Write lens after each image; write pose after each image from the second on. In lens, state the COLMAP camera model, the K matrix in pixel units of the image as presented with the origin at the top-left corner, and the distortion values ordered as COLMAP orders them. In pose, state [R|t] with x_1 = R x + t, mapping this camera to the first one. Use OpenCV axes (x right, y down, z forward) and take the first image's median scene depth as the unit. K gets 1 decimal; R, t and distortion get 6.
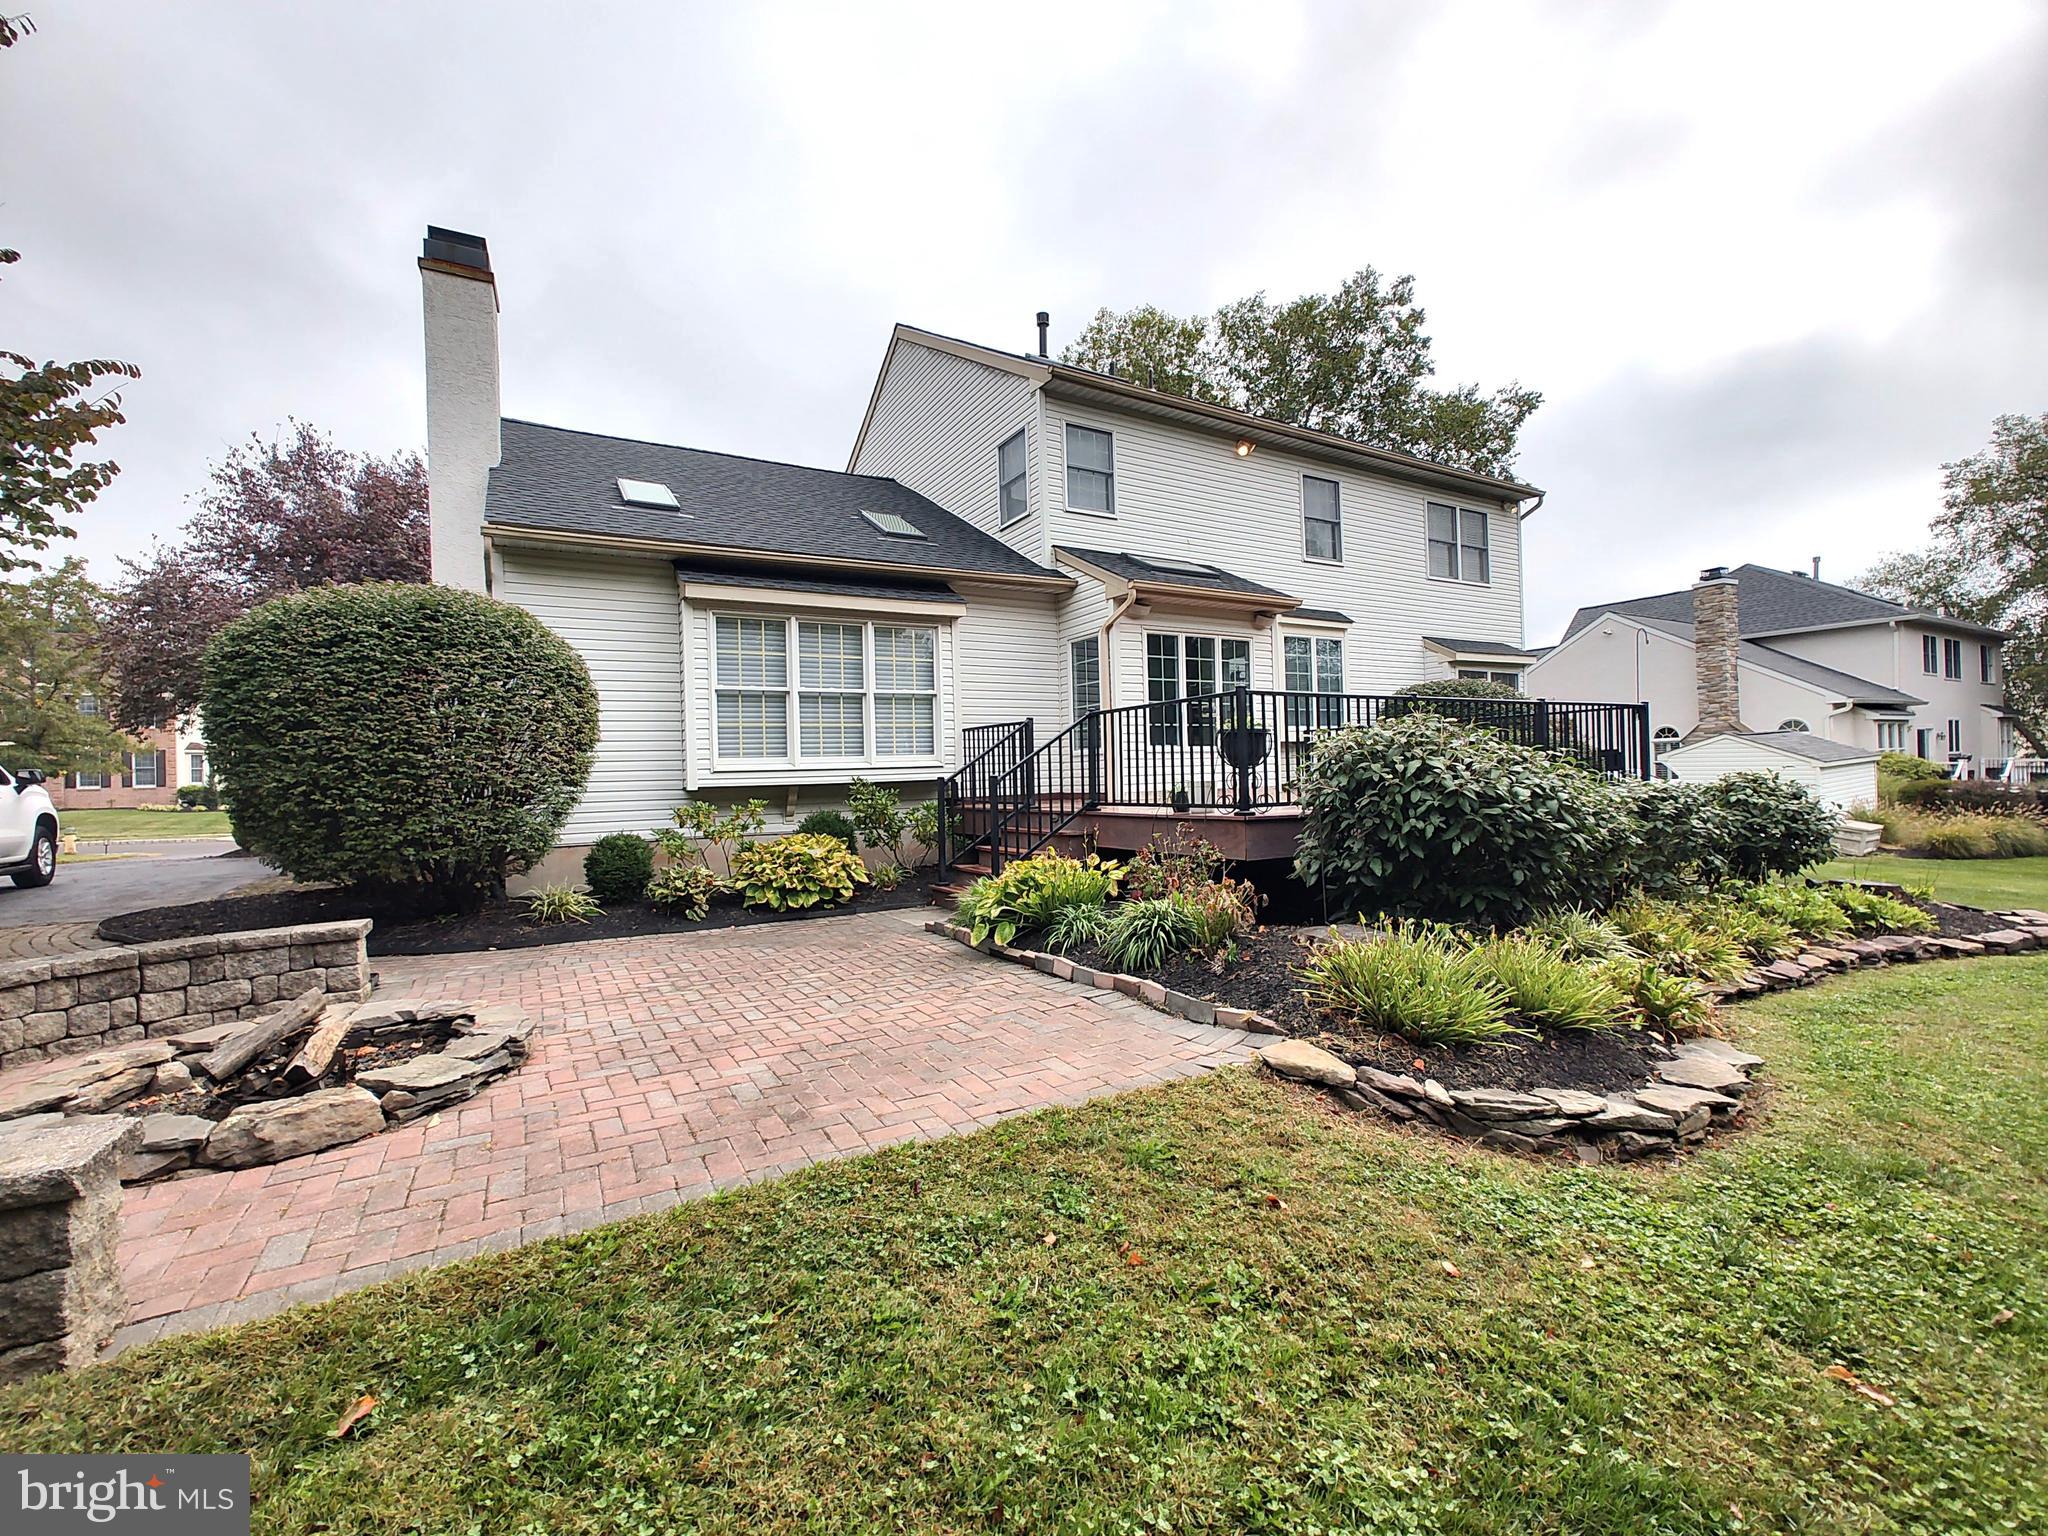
lens RADIAL K [[848.0, 0, 1025.3], [0, 848.0, 775.5], [0, 0, 1]] dist [0.002073, -0.004192]
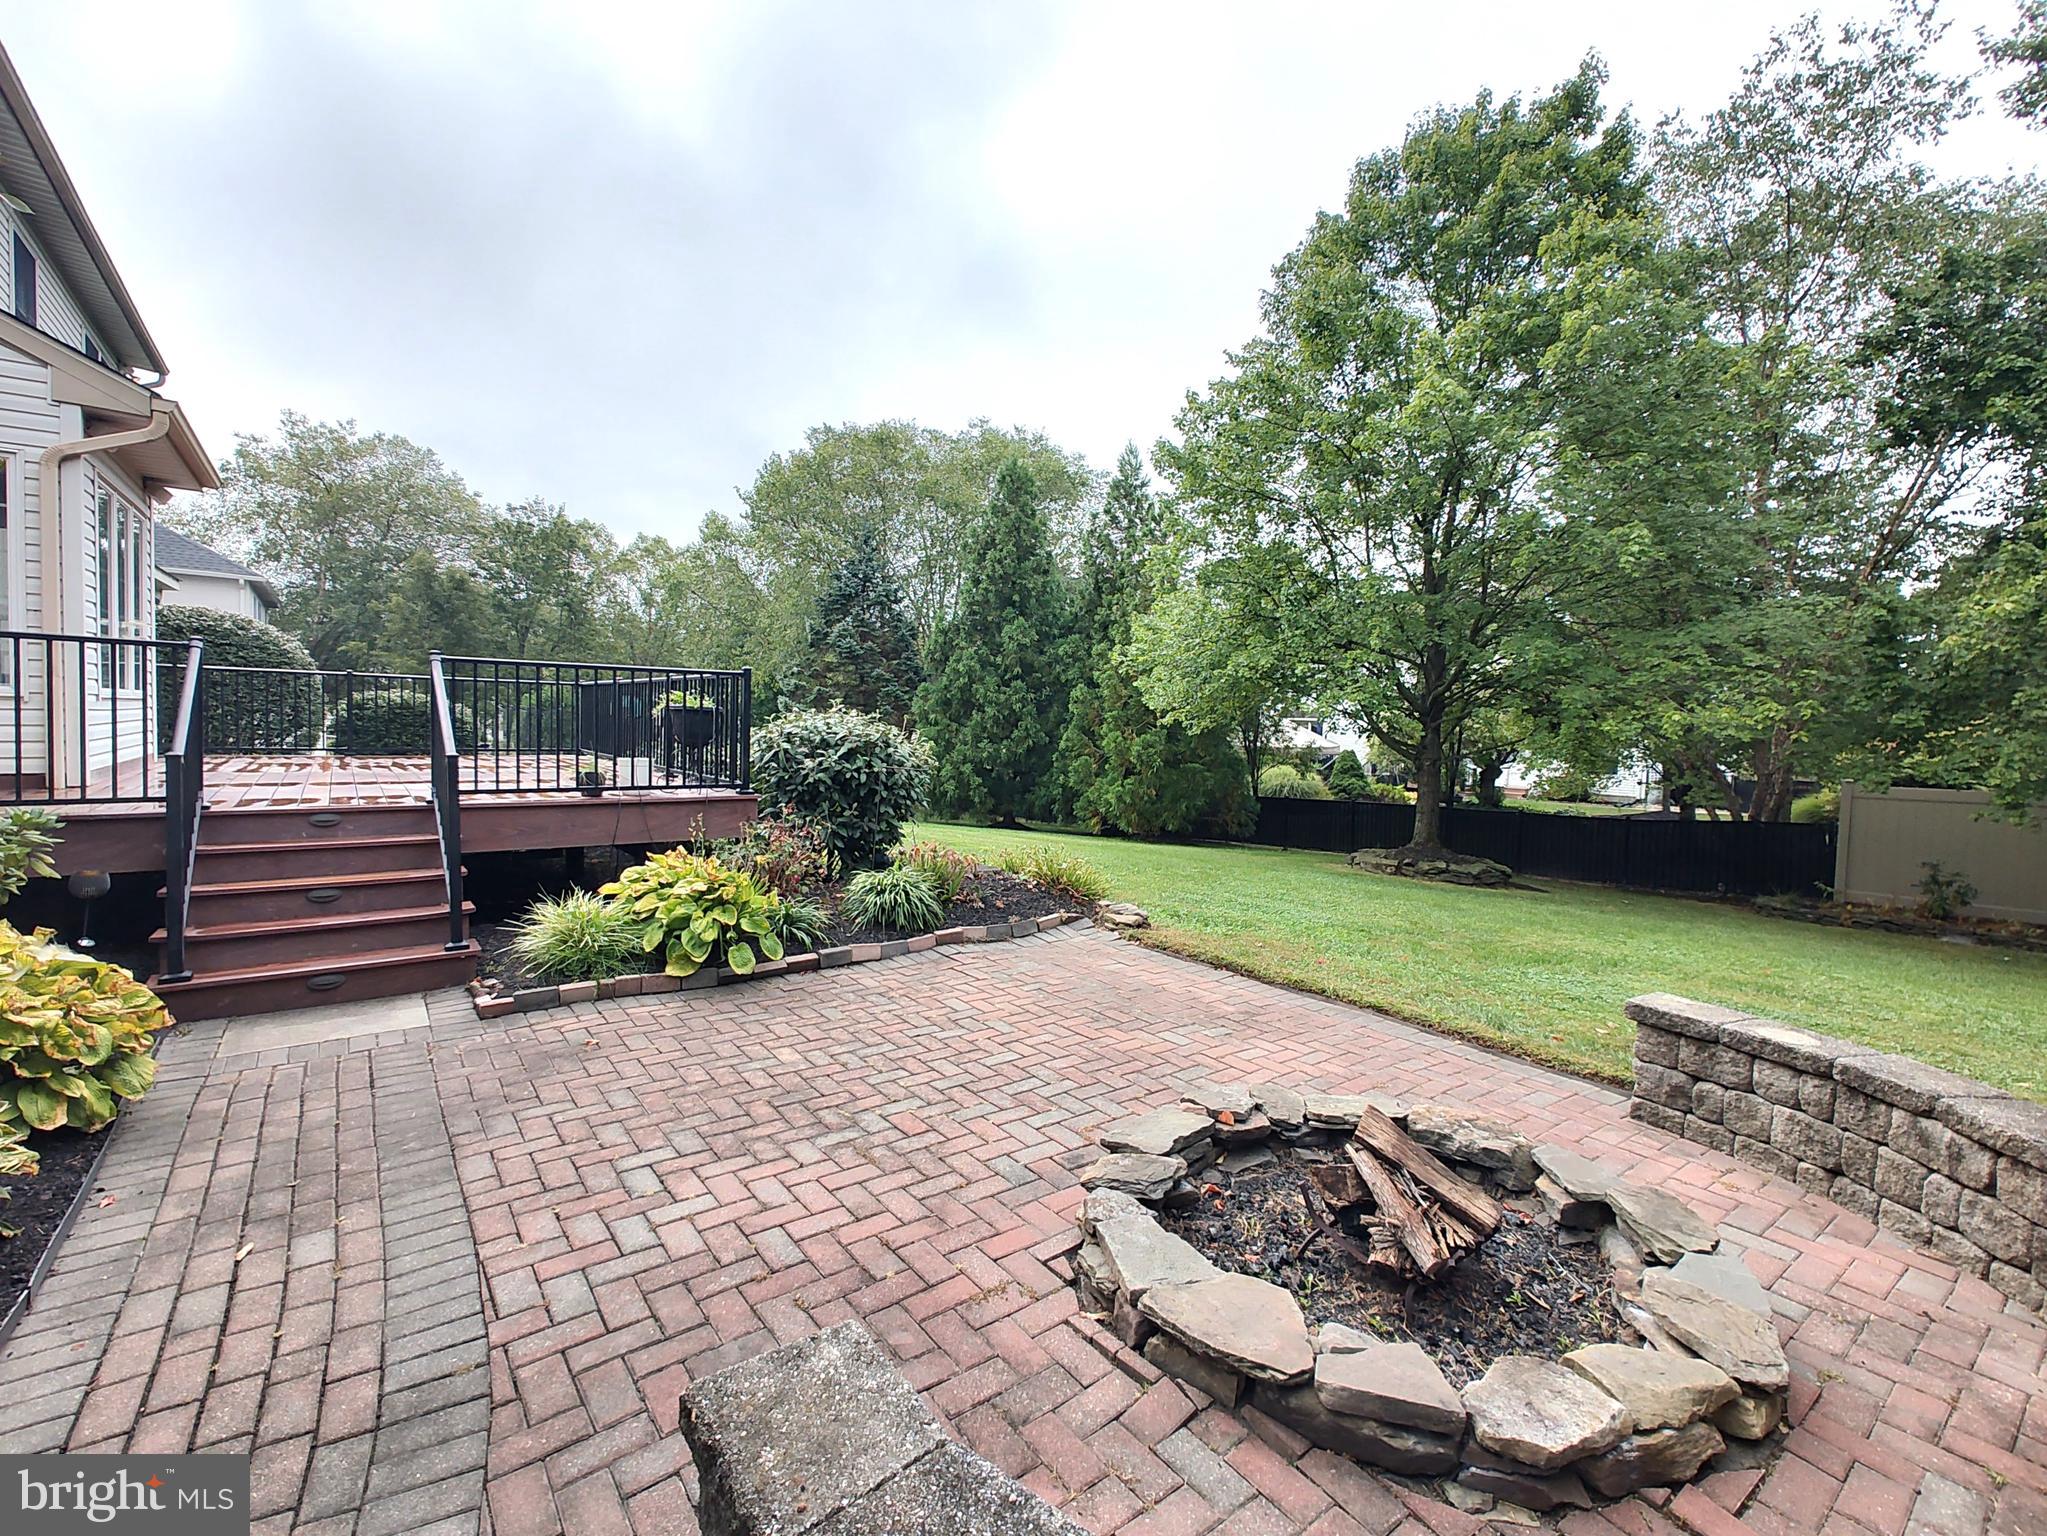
lens RADIAL K [[847.5, 0, 1023.7], [0, 847.5, 770.3], [0, 0, 1]] dist [0.002073, -0.004192]
pose [[-0.077681, -0.036425, 0.996313, -1.087007], [-0.033135, 0.998875, 0.033936, -0.041673], [-0.996427, -0.030376, -0.078801, 0.967696]]
